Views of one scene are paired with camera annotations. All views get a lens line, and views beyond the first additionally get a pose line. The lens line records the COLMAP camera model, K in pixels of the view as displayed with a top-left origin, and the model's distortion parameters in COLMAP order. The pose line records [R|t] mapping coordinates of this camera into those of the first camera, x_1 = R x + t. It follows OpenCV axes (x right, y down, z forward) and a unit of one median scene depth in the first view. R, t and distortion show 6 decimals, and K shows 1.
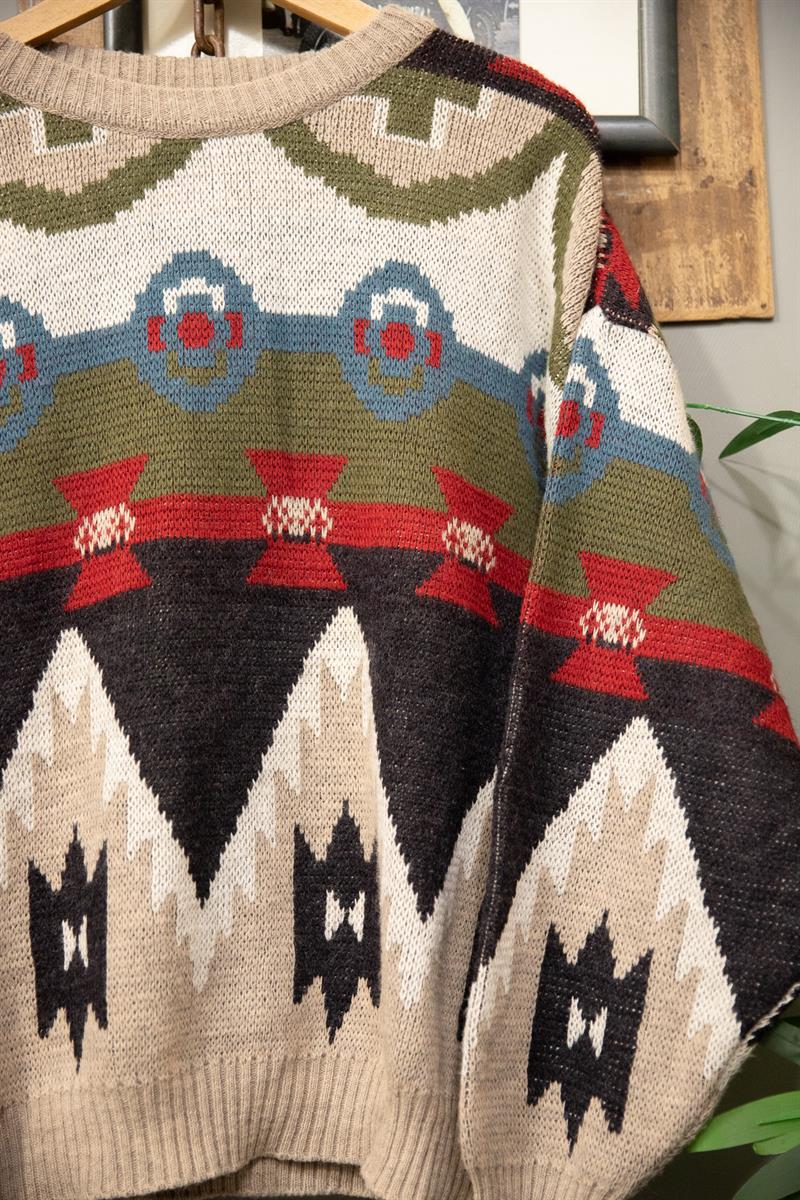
lens RADIAL K [[1730.1, 0, 402.4], [0, 1730.1, 609.5], [0, 0, 1]] dist [0.065280, 0.000000]
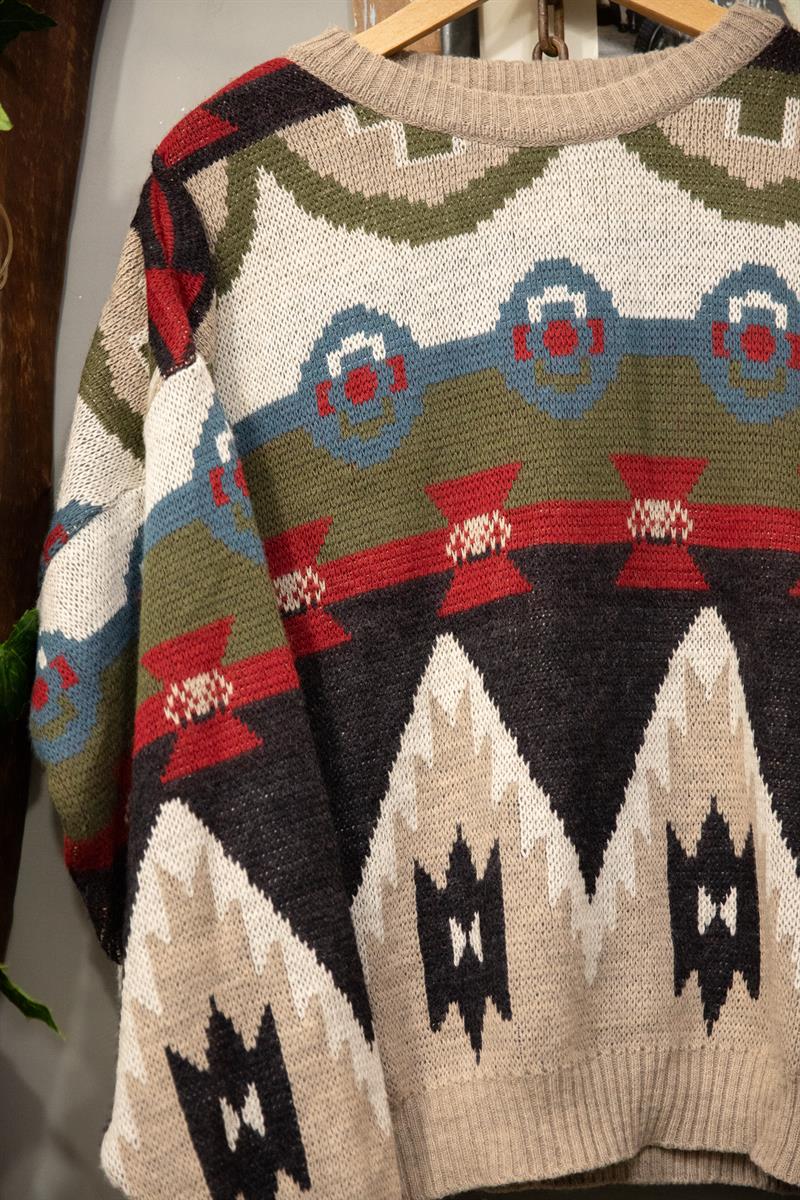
lens RADIAL K [[2140.3, 0, 394.7], [0, 2140.3, 610.2], [0, 0, 1]] dist [0.136537, 0.000000]
pose [[0.999837, -0.017690, 0.003652, -0.227633], [0.017623, 0.999688, 0.017682, -0.025879], [-0.003964, -0.017615, 0.999837, -0.265024]]
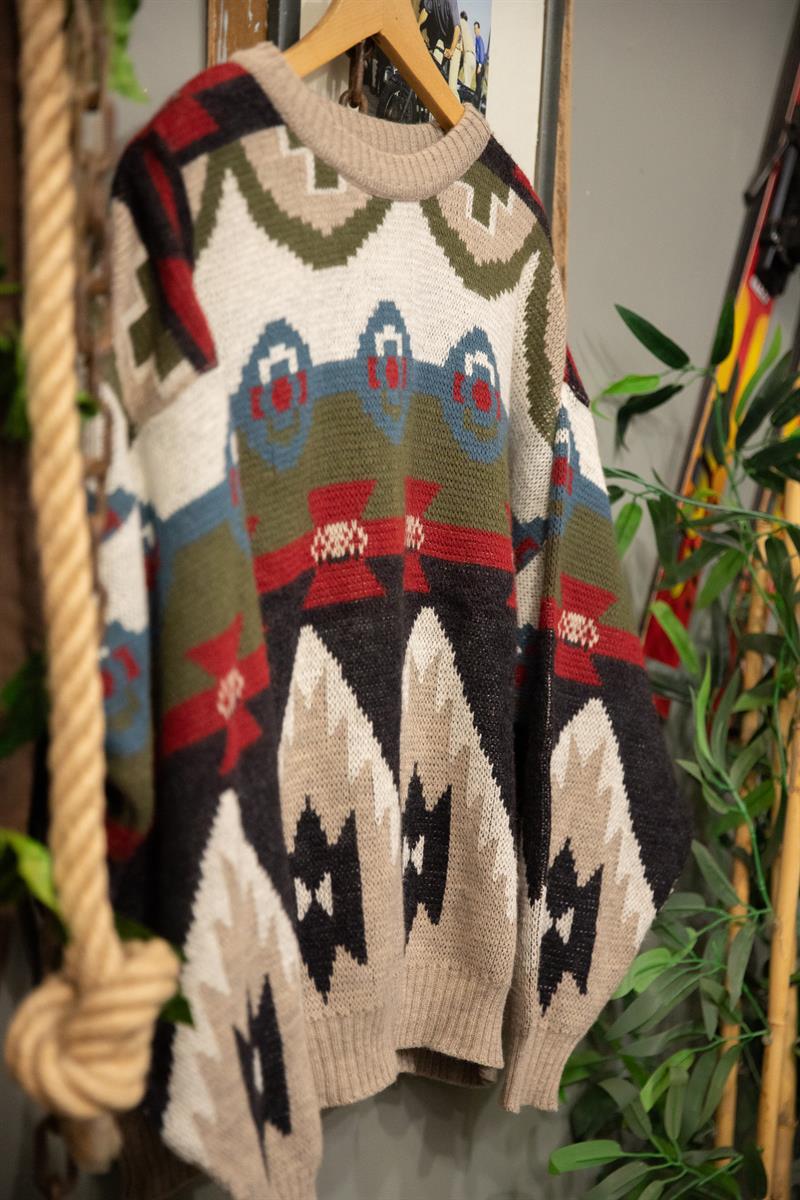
lens RADIAL K [[2099.5, 0, 398.2], [0, 2099.5, 606.3], [0, 0, 1]] dist [0.132902, 0.000000]
pose [[0.605501, 0.018358, 0.795633, -1.263707], [-0.116853, 0.990950, 0.066064, -0.100579], [-0.787219, -0.132974, 0.602166, 0.123900]]
